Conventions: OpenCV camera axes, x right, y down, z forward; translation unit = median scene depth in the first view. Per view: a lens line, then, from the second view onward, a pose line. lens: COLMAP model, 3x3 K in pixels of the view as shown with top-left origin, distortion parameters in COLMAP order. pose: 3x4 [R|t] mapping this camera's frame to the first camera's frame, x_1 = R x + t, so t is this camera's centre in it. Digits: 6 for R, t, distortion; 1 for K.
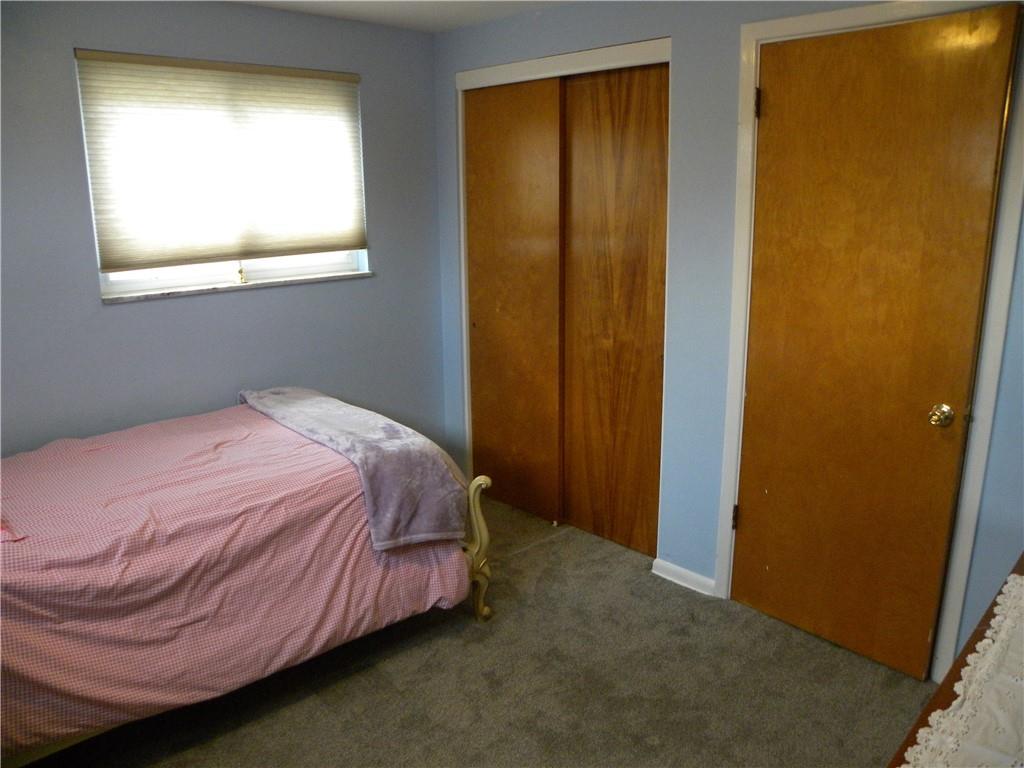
lens RADIAL K [[781.7, 0, 515.1], [0, 781.7, 383.3], [0, 0, 1]] dist [-0.142857, 0.079771]
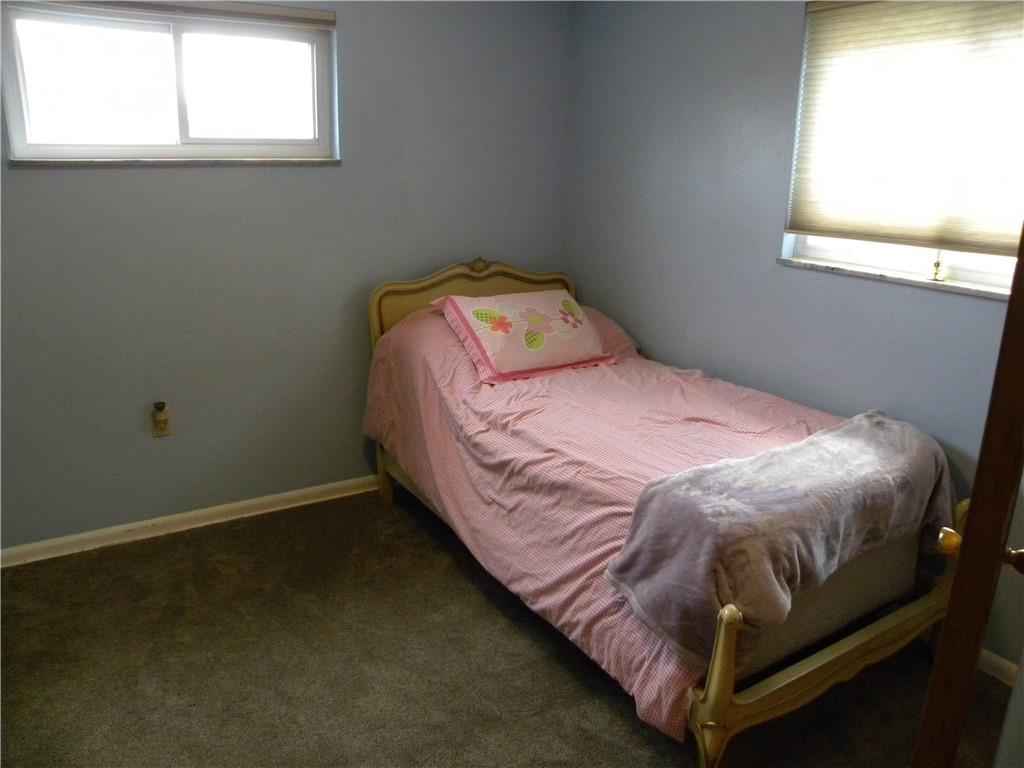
lens RADIAL K [[781.7, 0, 510.7], [0, 781.7, 391.9], [0, 0, 1]] dist [-0.142857, 0.079771]
pose [[-0.205518, 0.277690, -0.938430, 0.534637], [-0.248060, 0.912803, 0.324432, -0.198349], [0.946693, 0.299464, -0.118713, 0.869497]]
